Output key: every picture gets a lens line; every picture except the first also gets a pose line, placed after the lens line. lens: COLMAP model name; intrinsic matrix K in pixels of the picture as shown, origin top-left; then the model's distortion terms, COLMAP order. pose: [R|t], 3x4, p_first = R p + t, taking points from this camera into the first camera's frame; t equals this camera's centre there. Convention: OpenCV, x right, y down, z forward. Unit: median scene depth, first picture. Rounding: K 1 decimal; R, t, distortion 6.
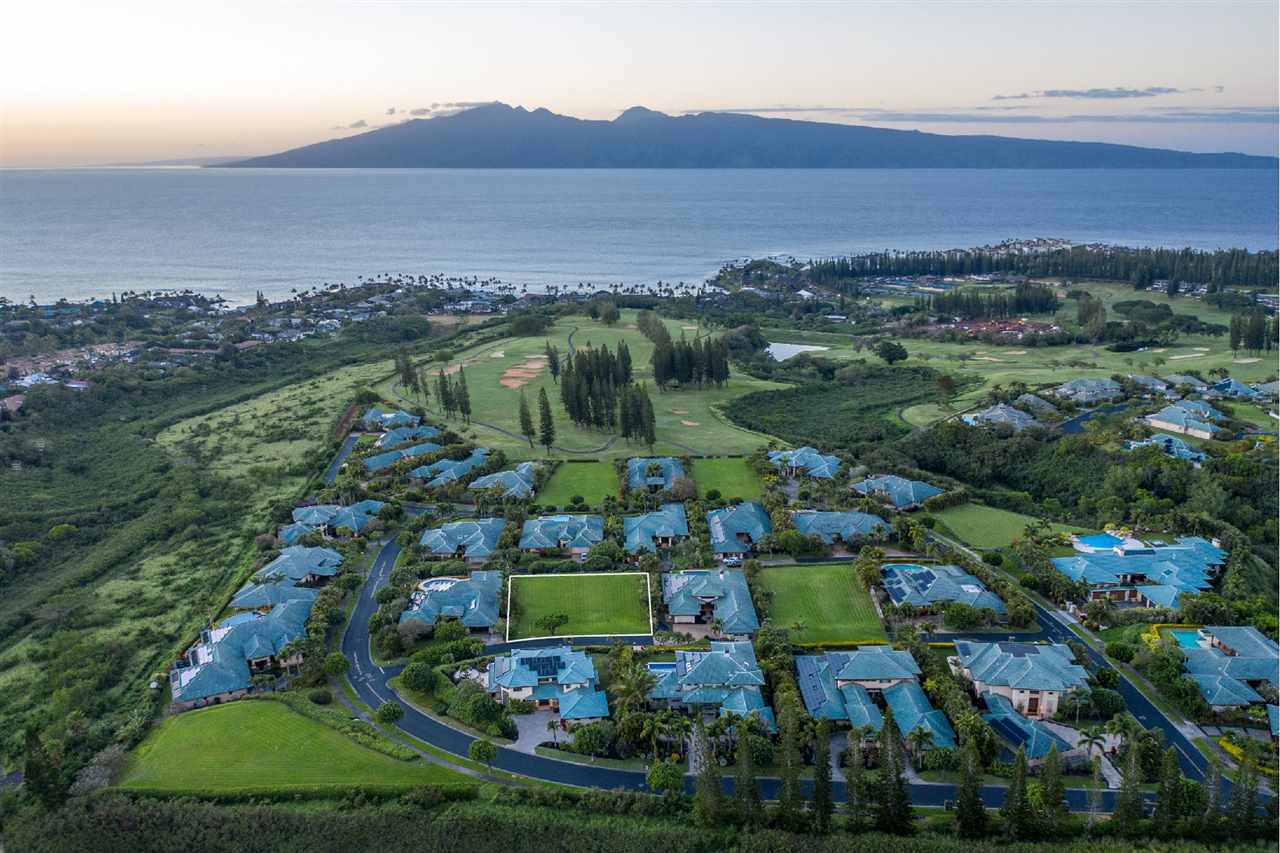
lens RADIAL K [[990.6, 0, 637.5], [0, 990.6, 417.5], [0, 0, 1]] dist [-0.027861, 0.008798]
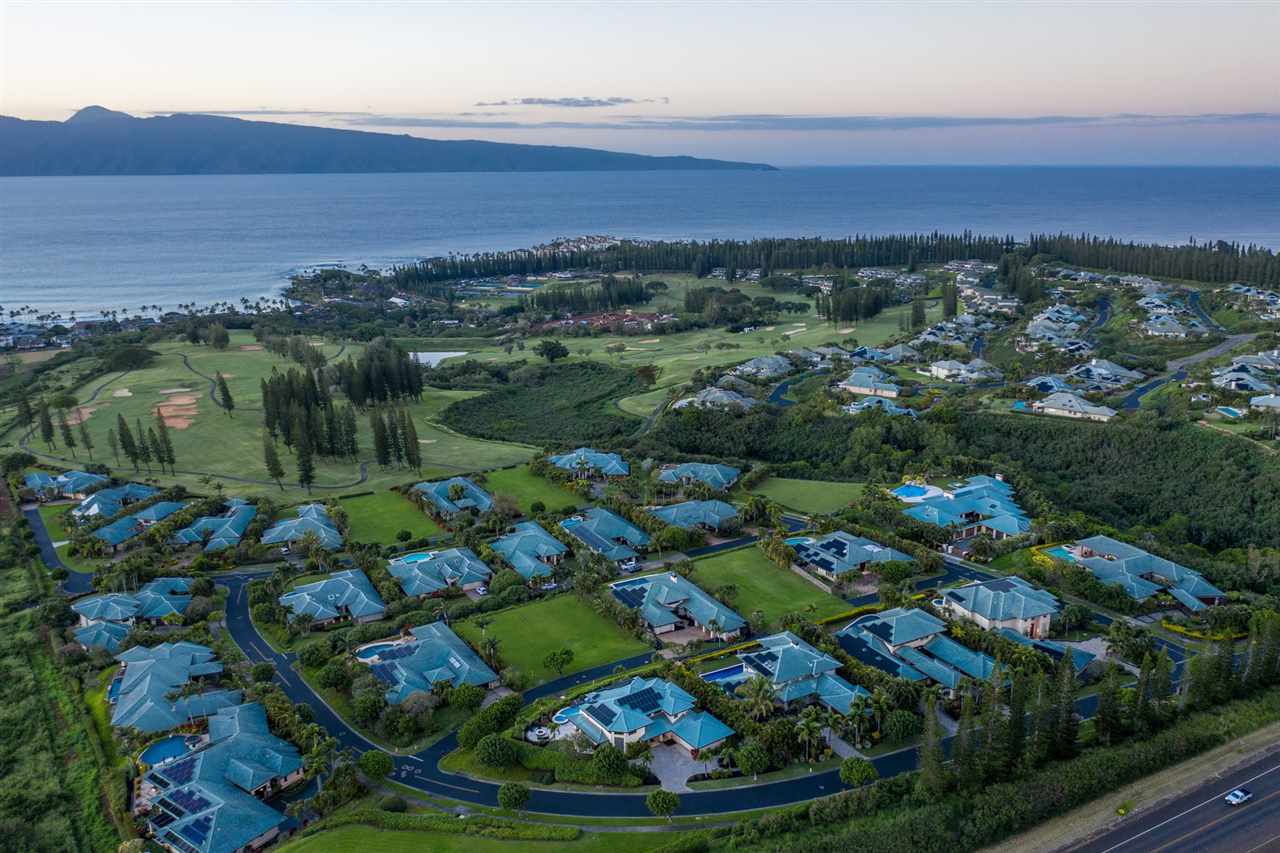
lens RADIAL K [[990.6, 0, 637.5], [0, 990.6, 429.1], [0, 0, 1]] dist [-0.027861, 0.008798]
pose [[0.883794, -0.120770, 0.452021, -0.148212], [0.117720, 0.992430, 0.034988, -0.011365], [-0.452825, 0.022290, 0.891321, 0.049032]]
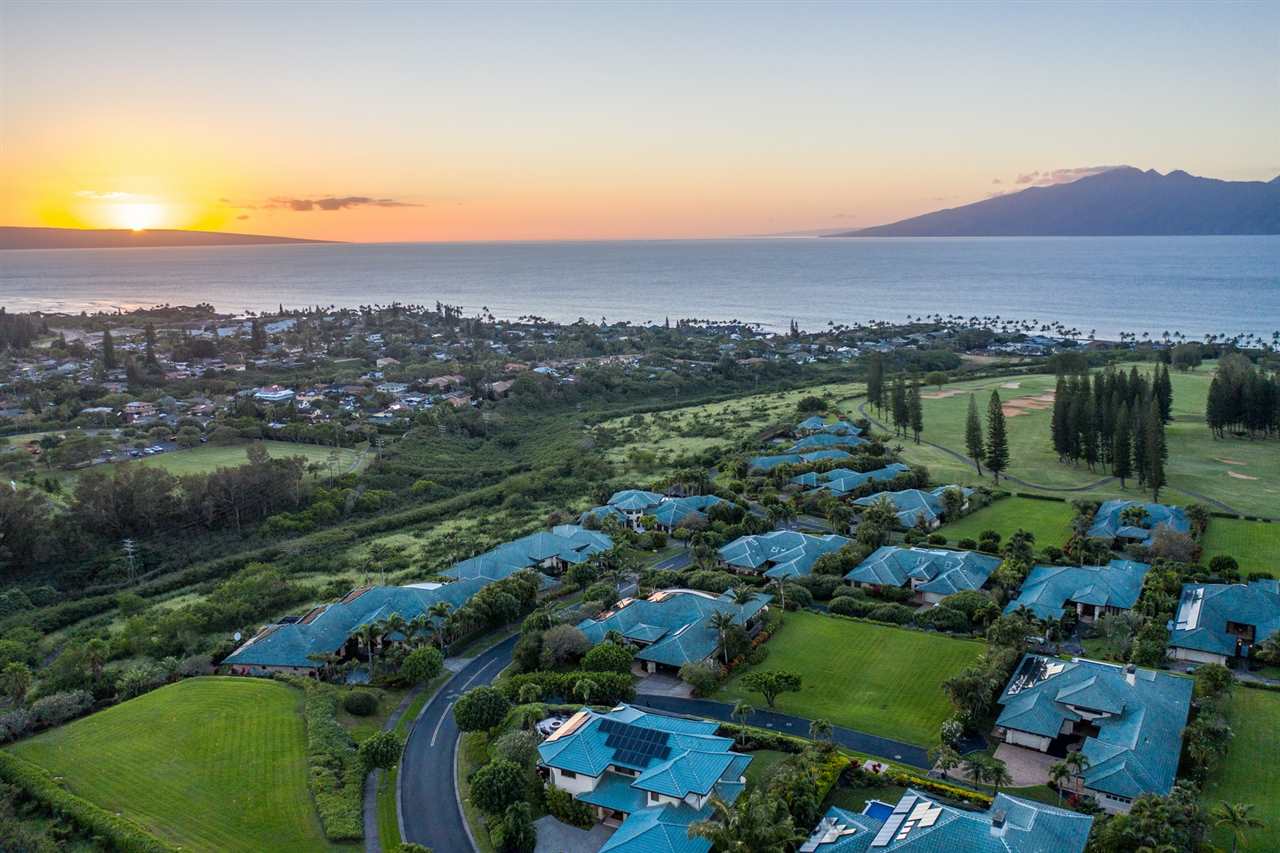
lens RADIAL K [[990.6, 0, 641.9], [0, 990.6, 426.7], [0, 0, 1]] dist [-0.027861, 0.008798]
pose [[0.835941, 0.092477, -0.540972, 0.053406], [-0.124017, 0.992035, -0.022053, 0.028751], [0.534624, 0.085524, 0.840752, 0.165279]]
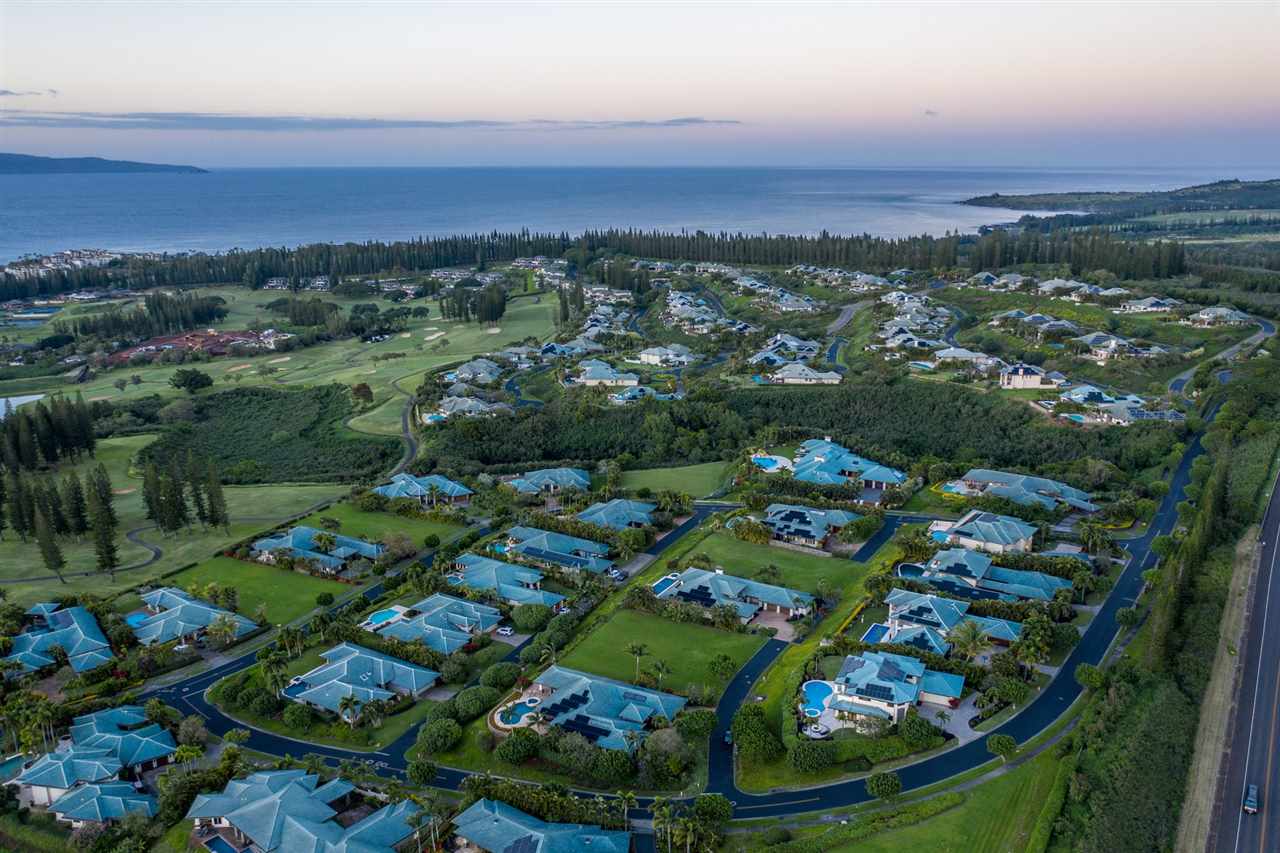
lens RADIAL K [[990.6, 0, 642.4], [0, 990.6, 432.6], [0, 0, 1]] dist [-0.027861, 0.008798]
pose [[0.514258, -0.220667, 0.828761, -0.300194], [0.212615, 0.968969, 0.126068, -0.048595], [-0.830863, 0.111376, 0.545218, 0.192835]]
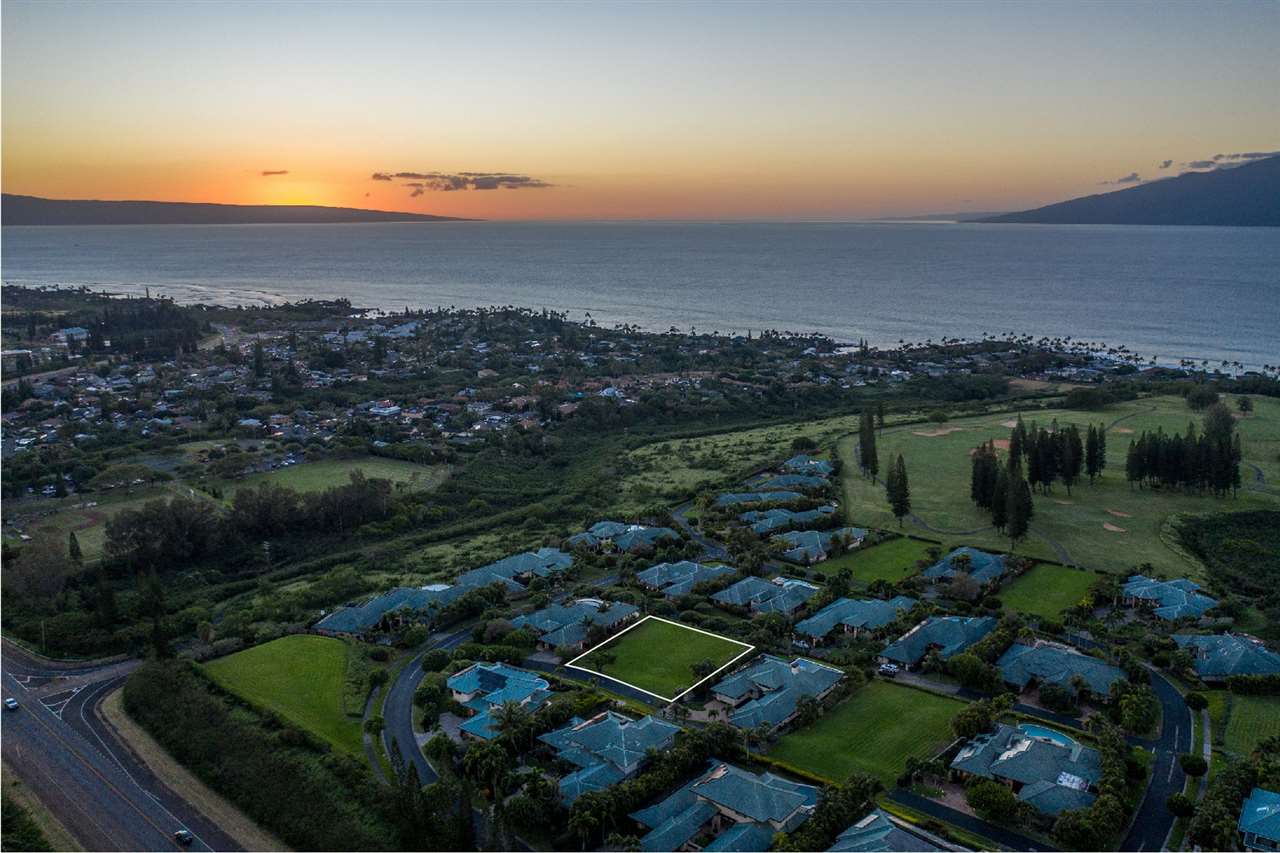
lens RADIAL K [[990.6, 0, 642.6], [0, 990.6, 423.9], [0, 0, 1]] dist [-0.027861, 0.008798]
pose [[0.758146, 0.131884, -0.638609, 0.206998], [-0.162103, 0.986709, 0.011327, -0.019884], [0.631615, 0.094933, 0.769448, 0.074114]]
